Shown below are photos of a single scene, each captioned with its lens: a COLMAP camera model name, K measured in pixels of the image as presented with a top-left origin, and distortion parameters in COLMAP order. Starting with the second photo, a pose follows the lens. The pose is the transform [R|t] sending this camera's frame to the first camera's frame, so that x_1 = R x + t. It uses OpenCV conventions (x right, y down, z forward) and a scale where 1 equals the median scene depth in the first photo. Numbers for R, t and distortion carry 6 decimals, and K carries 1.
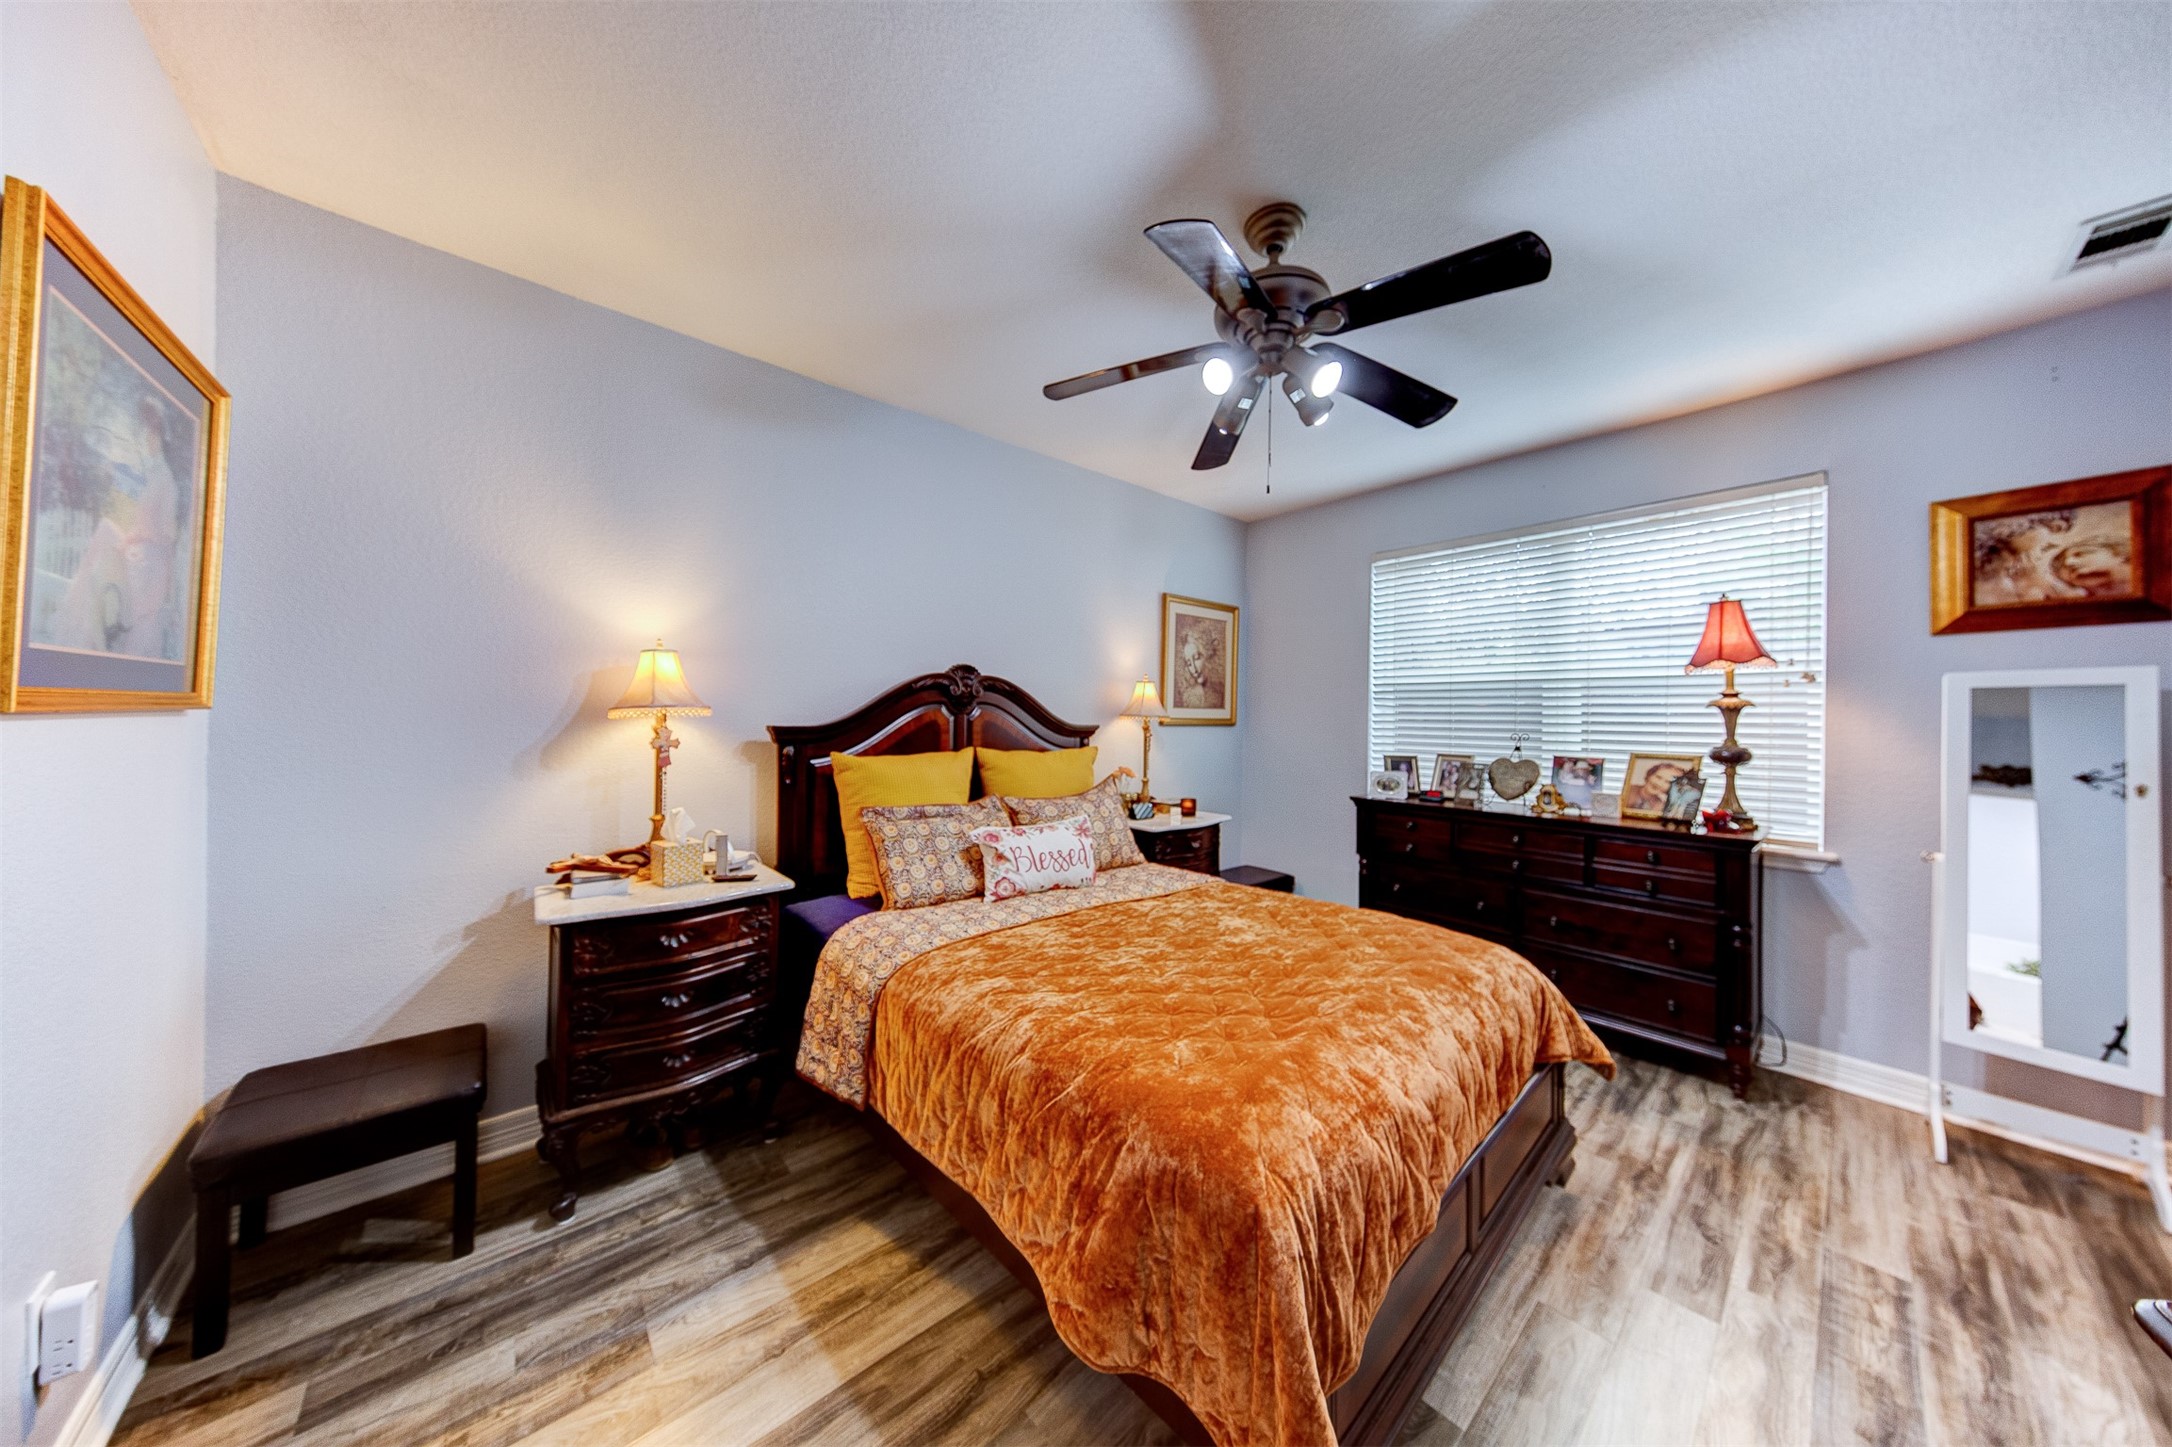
lens RADIAL K [[655.3, 0, 1086.0], [0, 655.3, 723.5], [0, 0, 1]] dist [0.001122, 0.000083]
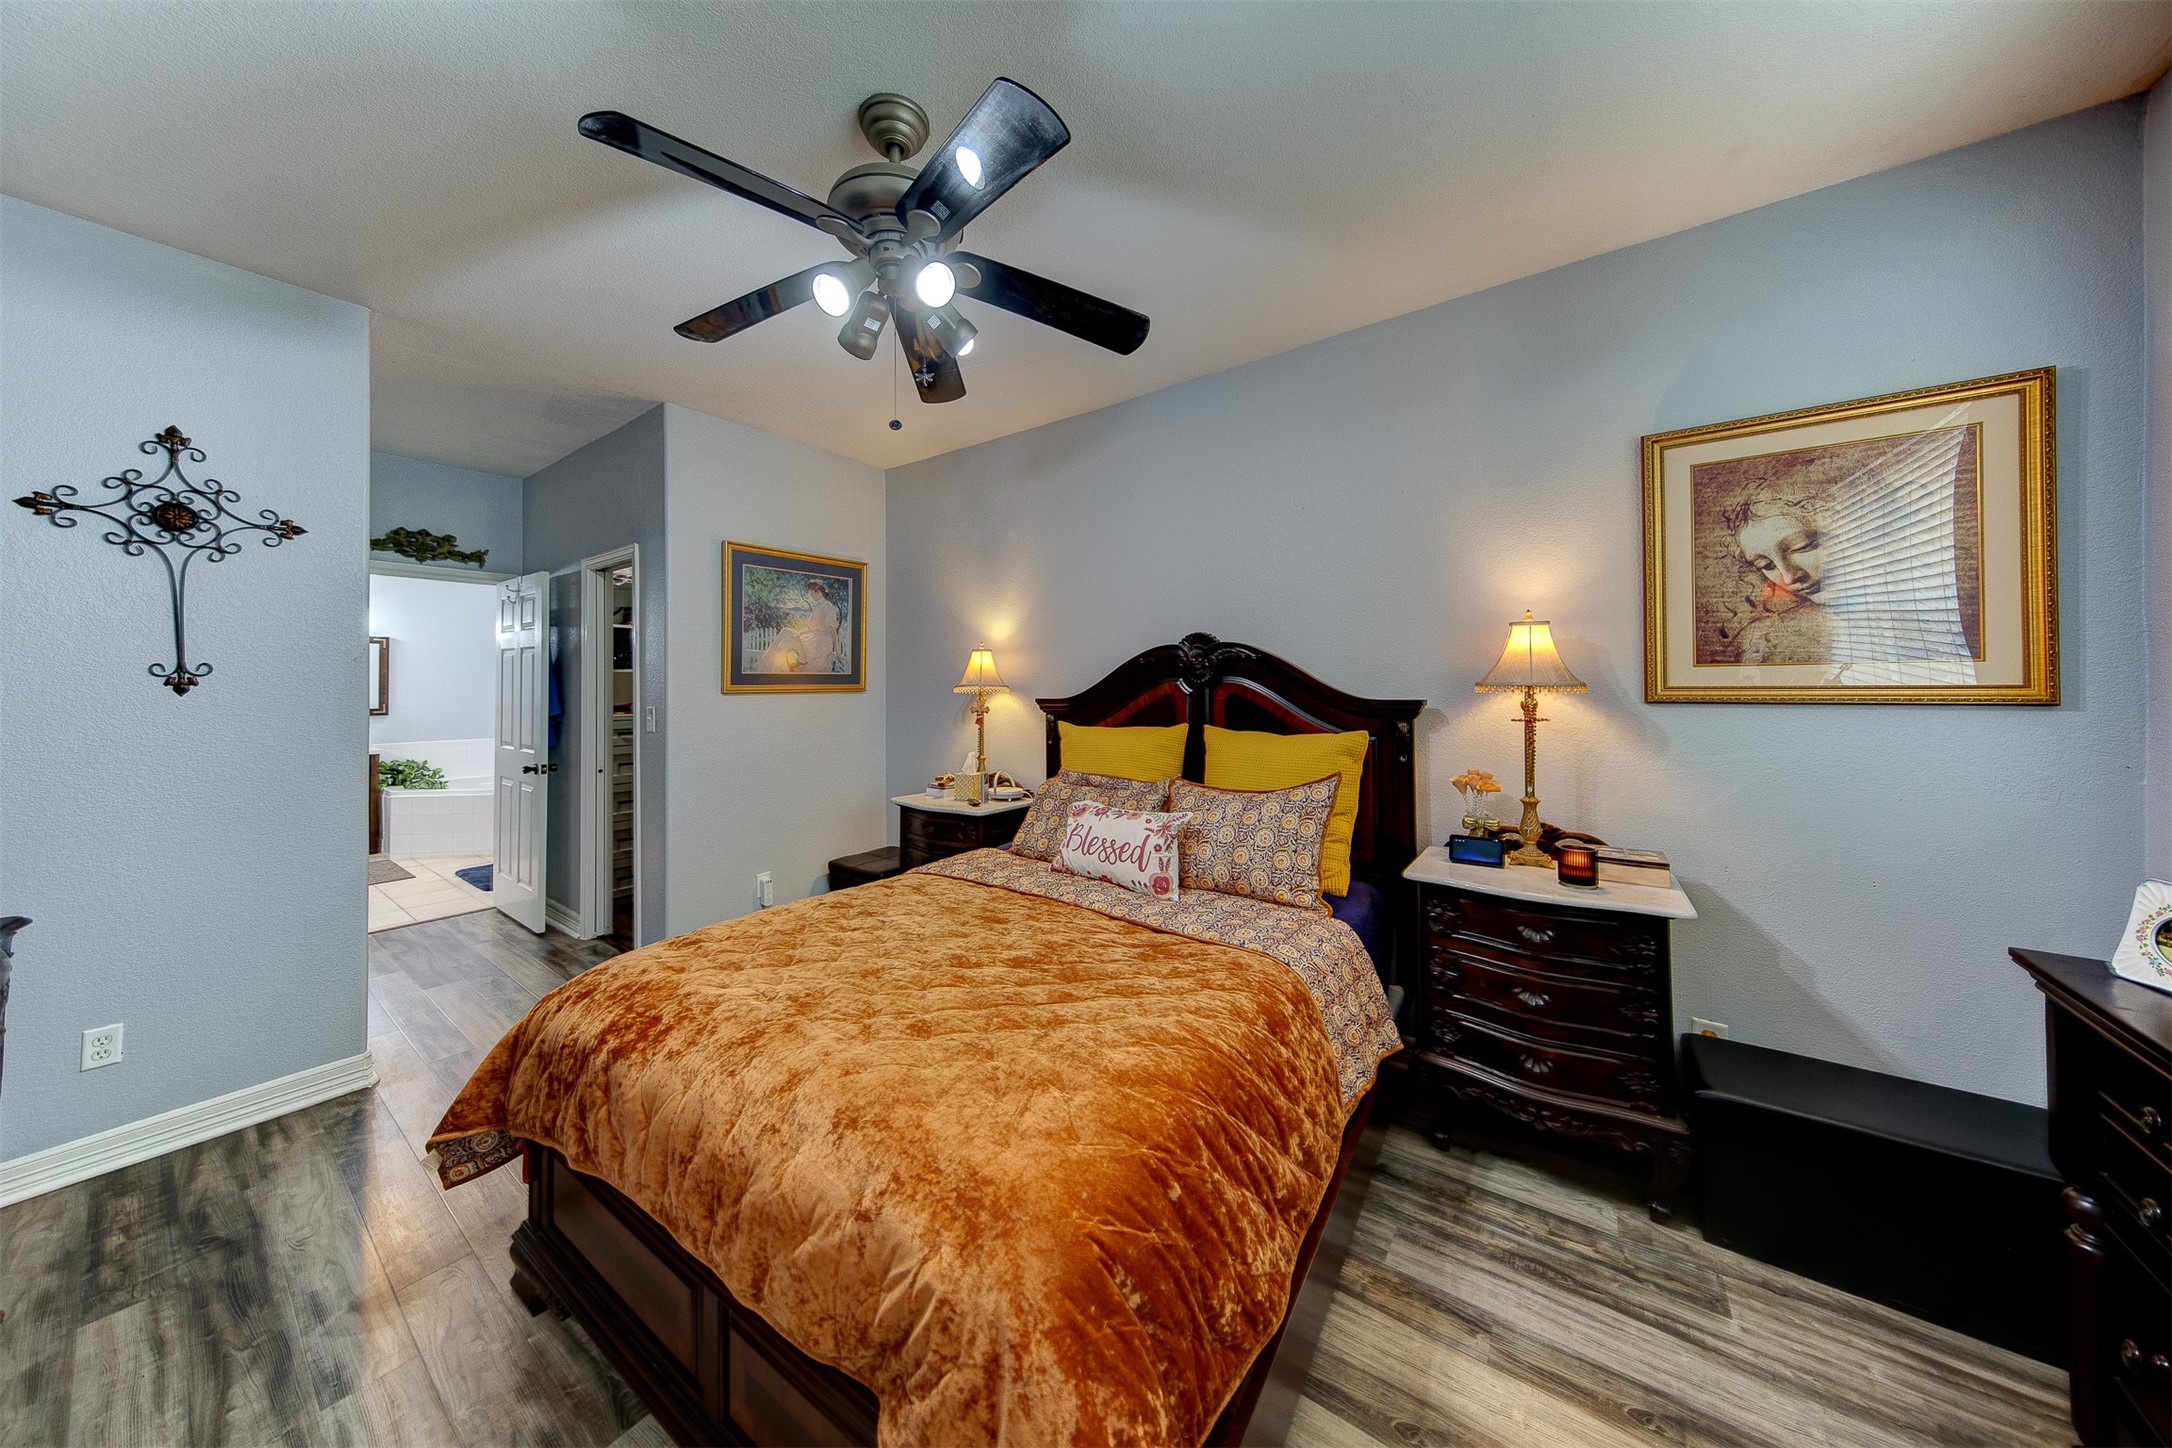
lens RADIAL K [[693.7, 0, 1084.3], [0, 693.7, 677.4], [0, 0, 1]] dist [0.000126, 0.000005]
pose [[0.218801, -0.024261, -0.975468, 0.741599], [-0.000813, 0.999686, -0.025045, -0.002696], [0.975769, 0.006273, 0.218712, 0.640546]]
